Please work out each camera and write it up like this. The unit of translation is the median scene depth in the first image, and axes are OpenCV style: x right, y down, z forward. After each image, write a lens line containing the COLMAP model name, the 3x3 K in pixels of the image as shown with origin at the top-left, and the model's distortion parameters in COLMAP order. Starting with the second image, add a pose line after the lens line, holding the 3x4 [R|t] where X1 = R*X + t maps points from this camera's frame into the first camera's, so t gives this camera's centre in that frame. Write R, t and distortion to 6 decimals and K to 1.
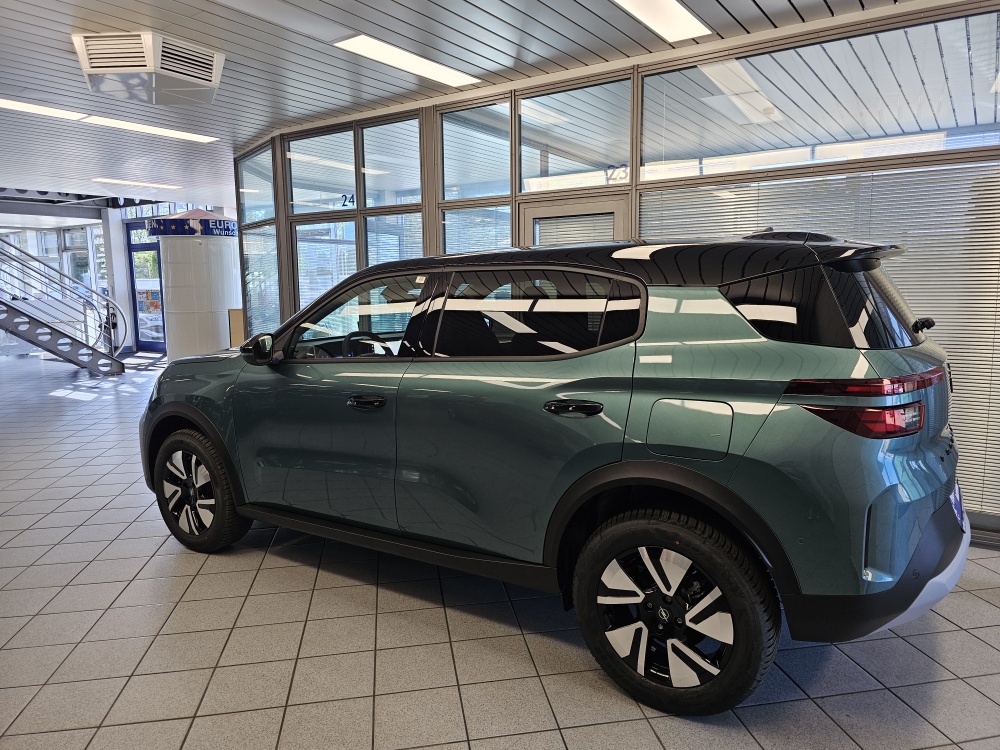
lens RADIAL K [[688.2, 0, 522.7], [0, 688.2, 366.2], [0, 0, 1]] dist [0.038590, -0.045560]
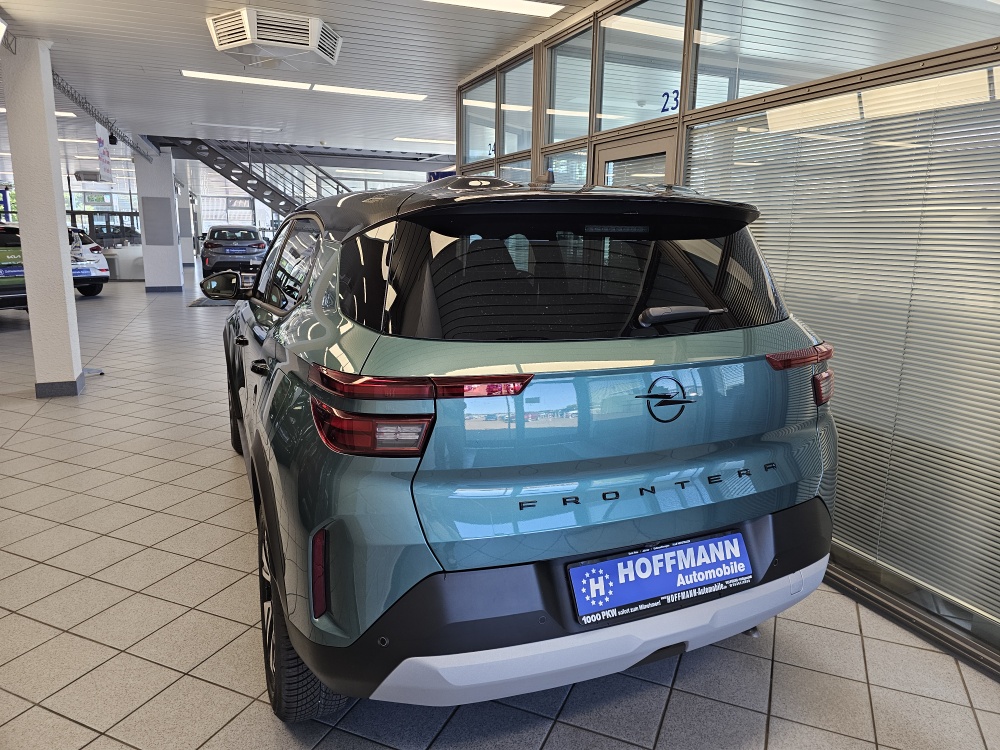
lens RADIAL K [[688.2, 0, 516.1], [0, 688.2, 363.7], [0, 0, 1]] dist [0.038590, -0.045560]
pose [[0.826625, 0.133166, -0.546770, 0.274675], [-0.097404, 0.990791, 0.094049, -0.020353], [0.554259, -0.024486, 0.831984, 0.128515]]
